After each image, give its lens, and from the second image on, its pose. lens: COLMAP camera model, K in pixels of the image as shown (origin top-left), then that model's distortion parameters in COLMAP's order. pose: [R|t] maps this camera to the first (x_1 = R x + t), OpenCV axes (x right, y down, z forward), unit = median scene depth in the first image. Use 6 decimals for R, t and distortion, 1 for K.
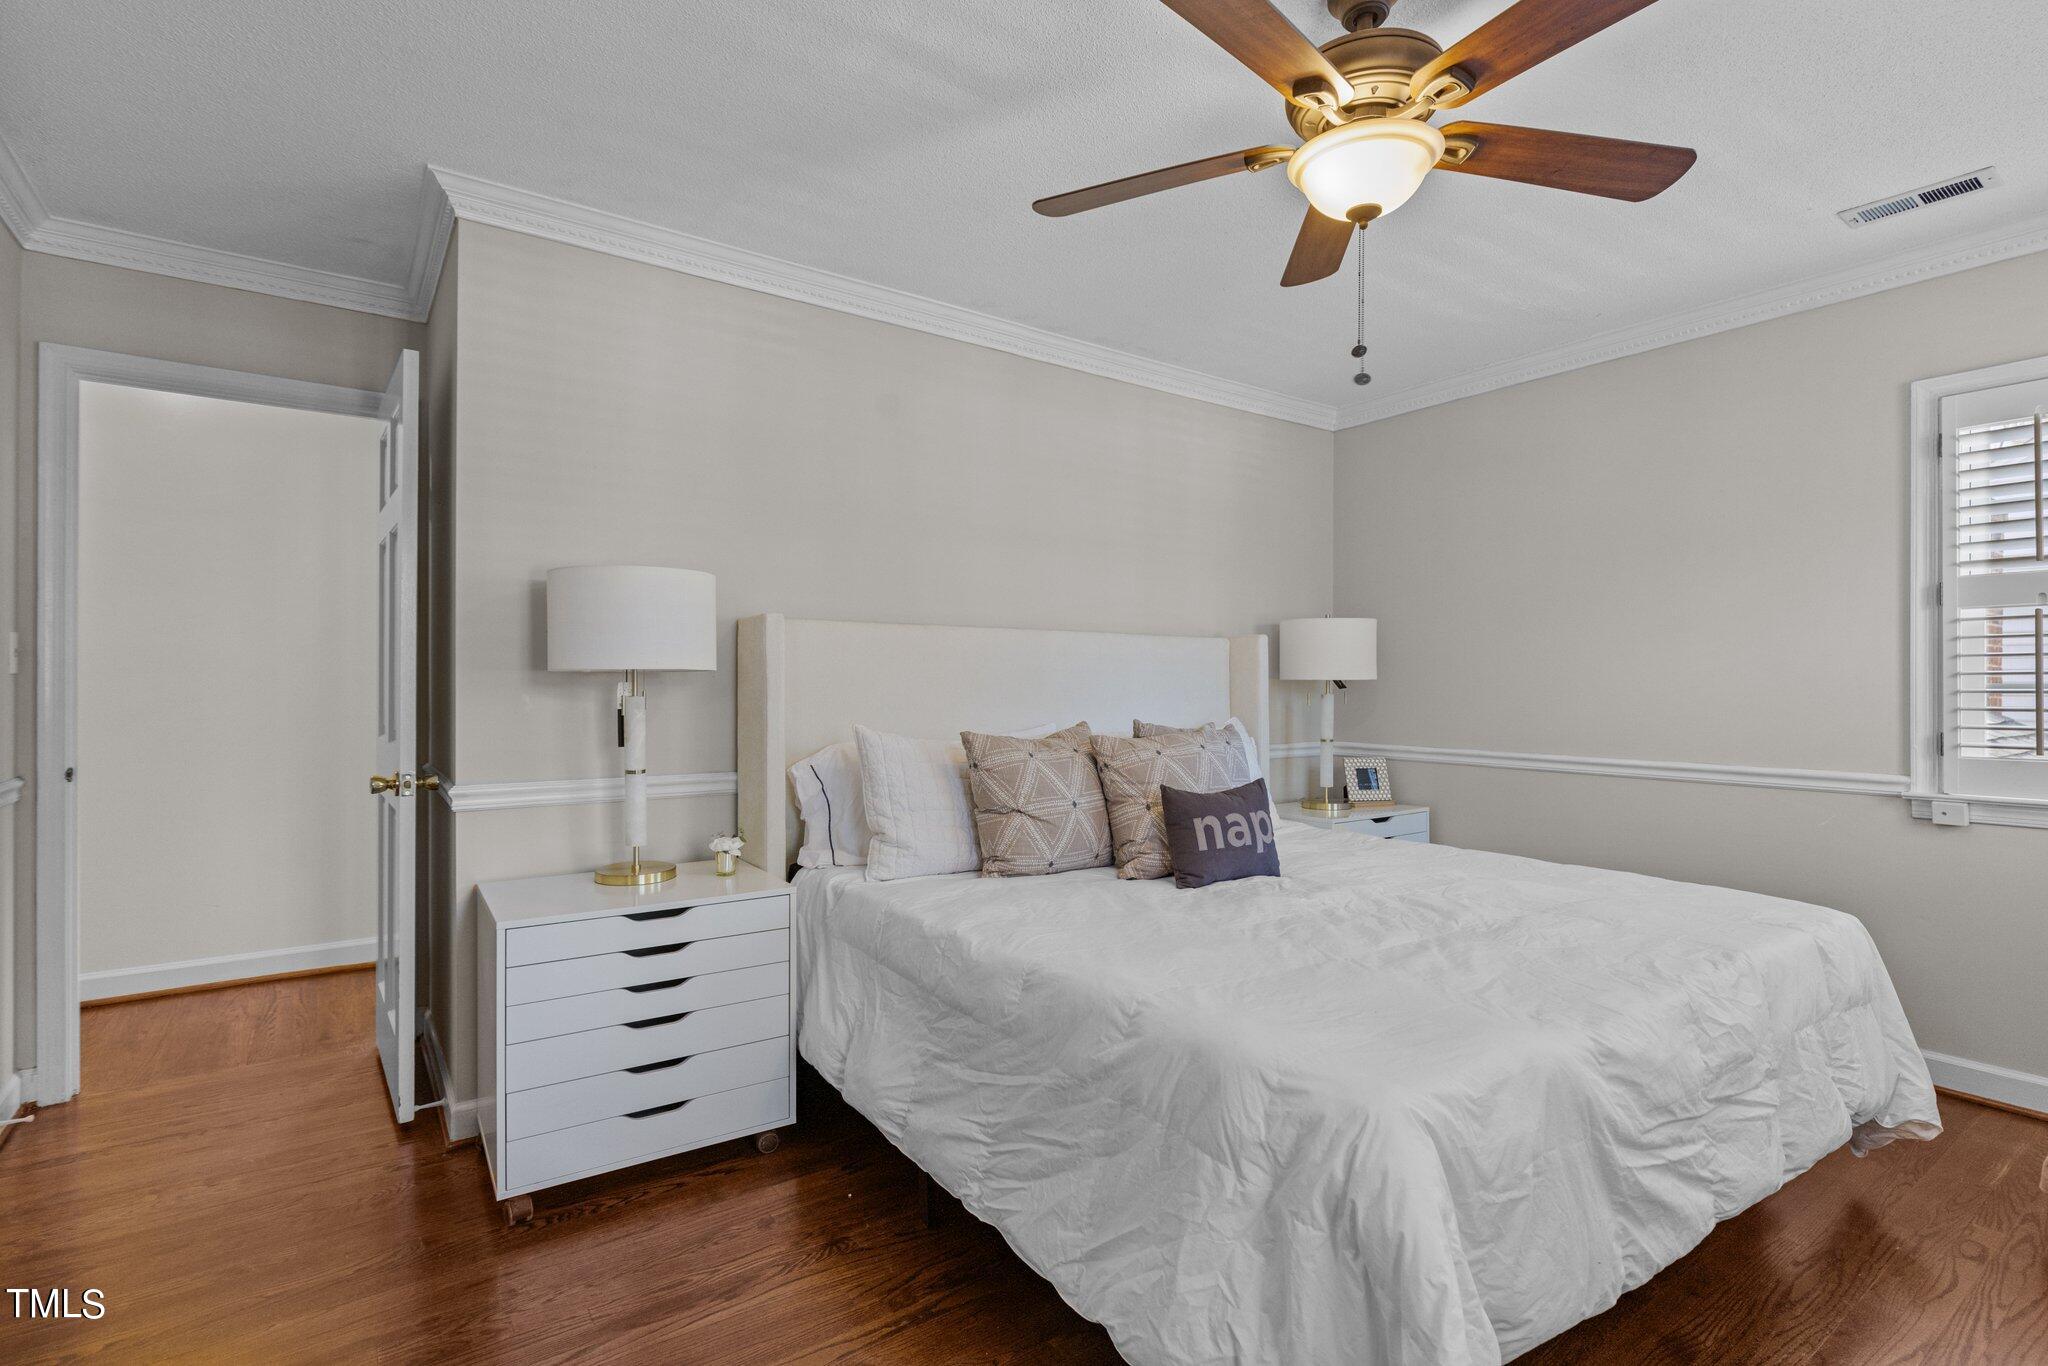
lens RADIAL K [[983.3, 0, 1025.9], [0, 983.3, 679.1], [0, 0, 1]] dist [0.002390, 0.000521]
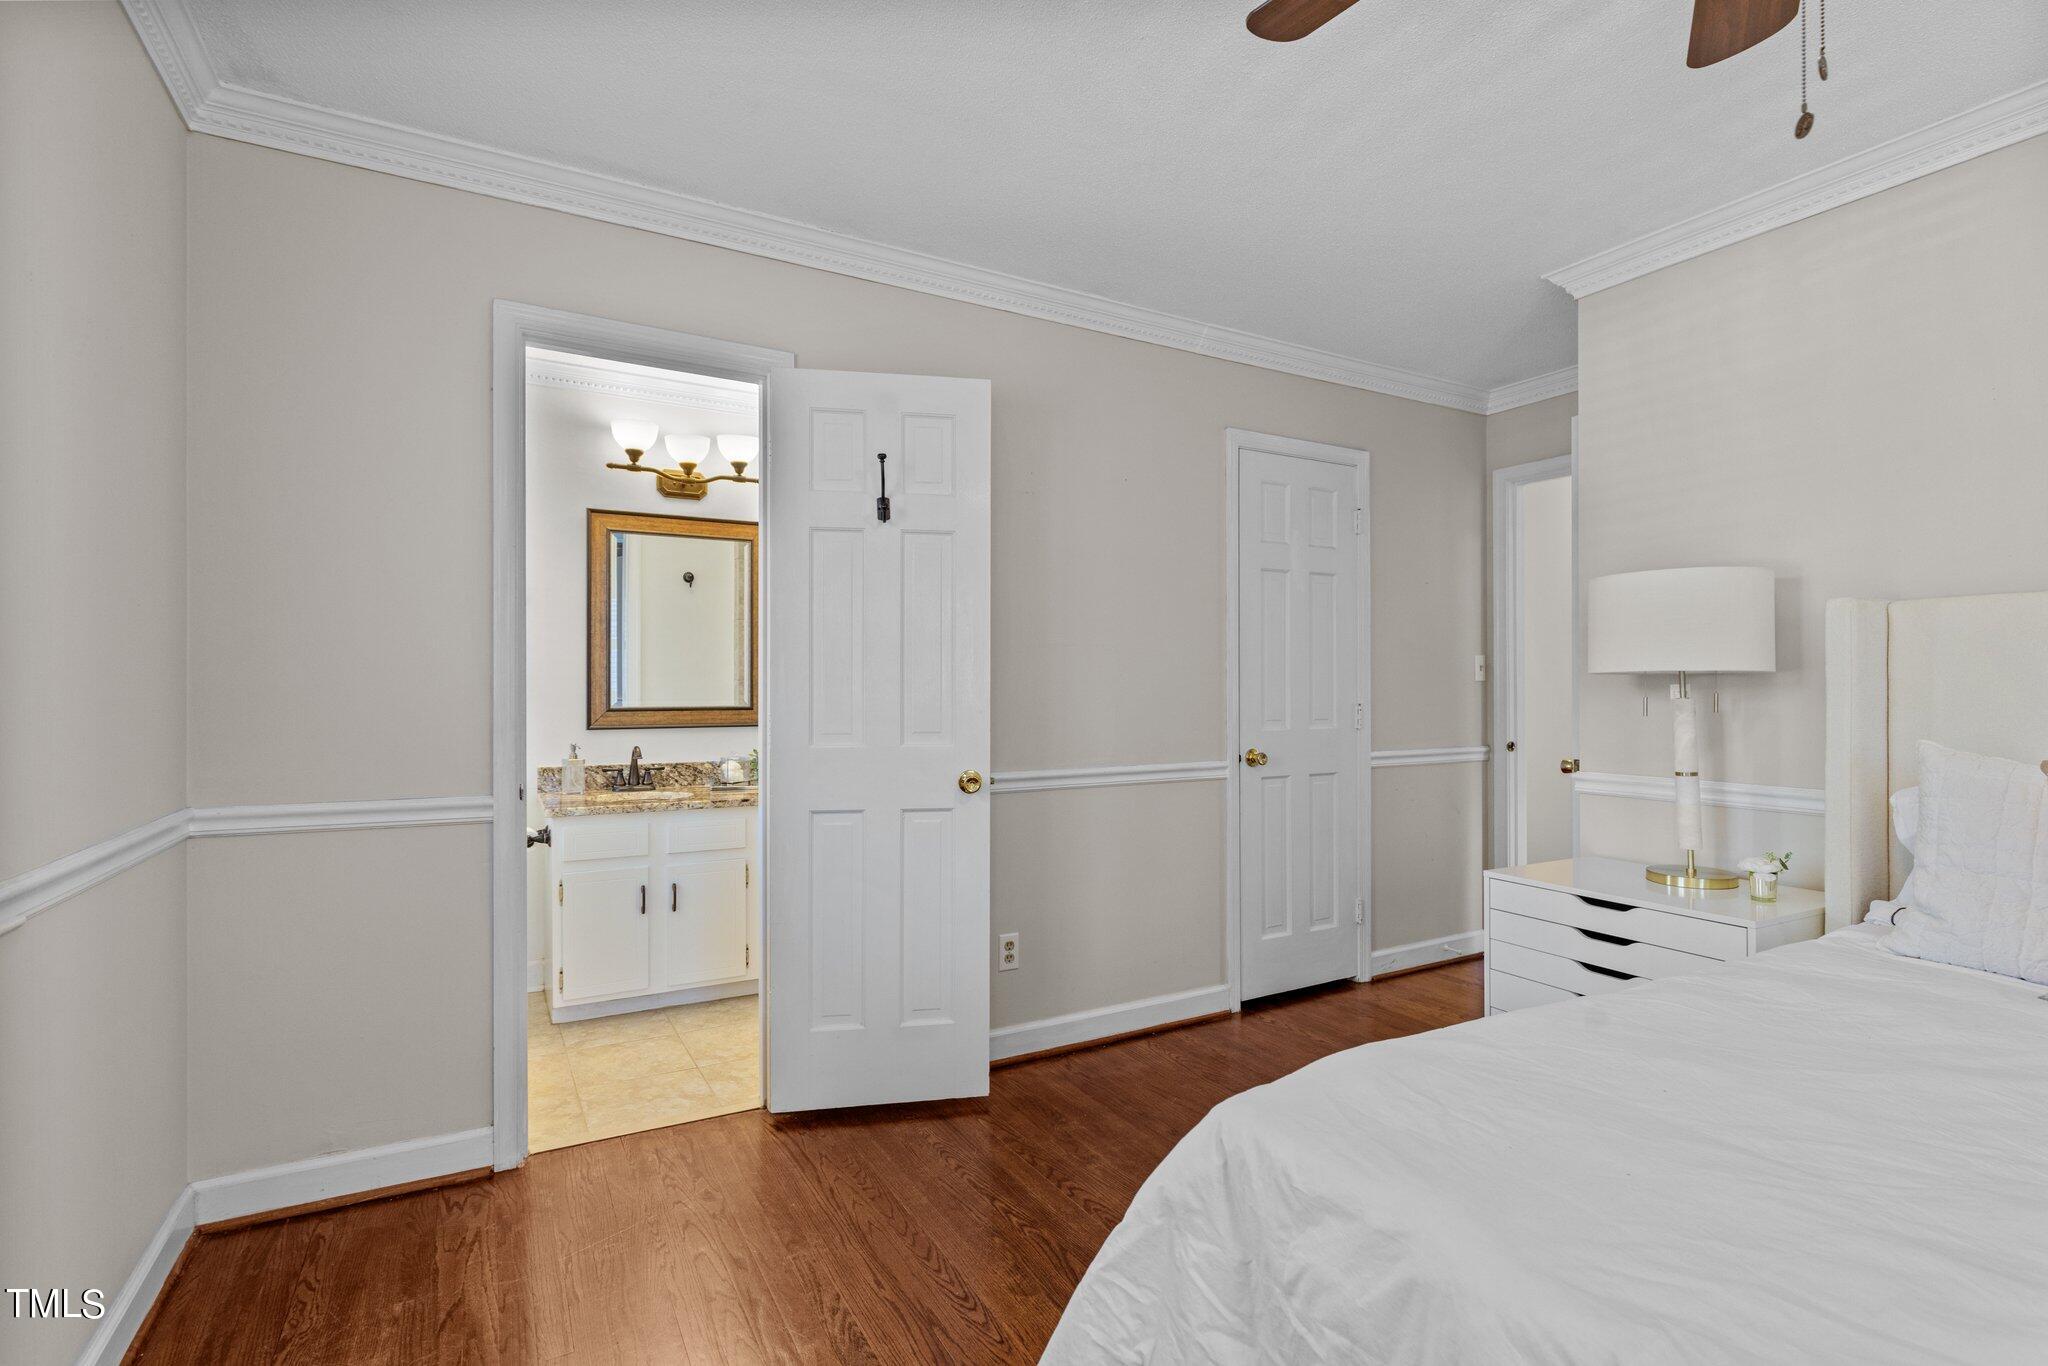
lens RADIAL K [[988.9, 0, 1024.0], [0, 988.9, 683.0], [0, 0, 1]] dist [-0.000754, 0.000115]
pose [[-0.118877, -0.006525, -0.992888, 0.672504], [0.004959, 0.999962, -0.007165, 0.006033], [0.992897, -0.005776, -0.118840, 0.451034]]
